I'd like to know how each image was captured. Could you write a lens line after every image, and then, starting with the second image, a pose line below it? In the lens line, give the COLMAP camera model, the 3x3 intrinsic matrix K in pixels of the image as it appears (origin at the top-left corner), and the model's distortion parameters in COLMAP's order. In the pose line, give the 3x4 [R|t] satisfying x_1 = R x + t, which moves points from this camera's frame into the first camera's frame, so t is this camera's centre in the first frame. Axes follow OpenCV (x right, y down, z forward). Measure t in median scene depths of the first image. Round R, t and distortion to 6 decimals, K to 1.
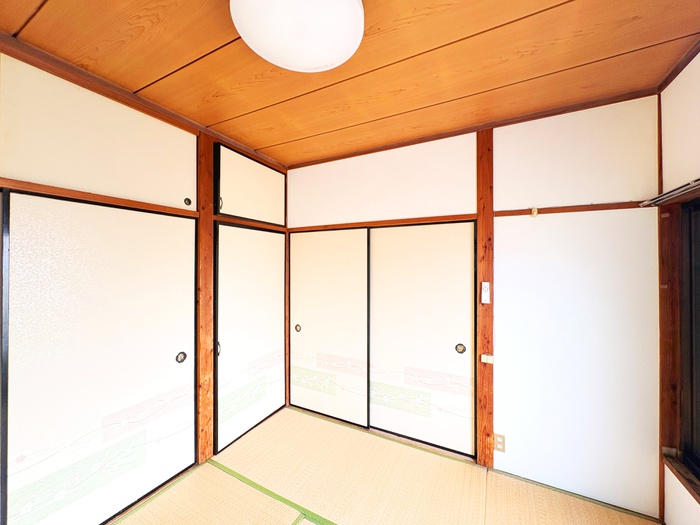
lens RADIAL K [[277.7, 0, 355.9], [0, 277.7, 261.6], [0, 0, 1]] dist [-0.000313, 0.000270]
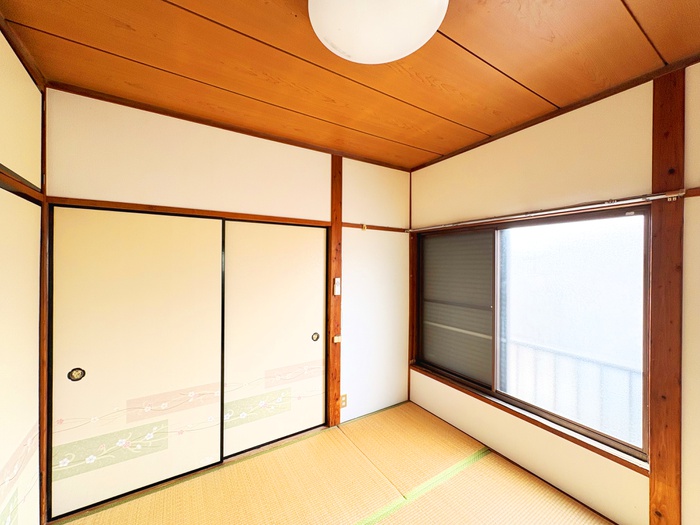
lens RADIAL K [[280.9, 0, 355.4], [0, 280.9, 266.2], [0, 0, 1]] dist [0.003153, 0.000163]
pose [[0.502076, -0.001837, 0.864822, -0.569615], [-0.007633, 0.999949, 0.006555, 0.010948], [-0.864790, -0.009892, 0.502036, 0.286935]]
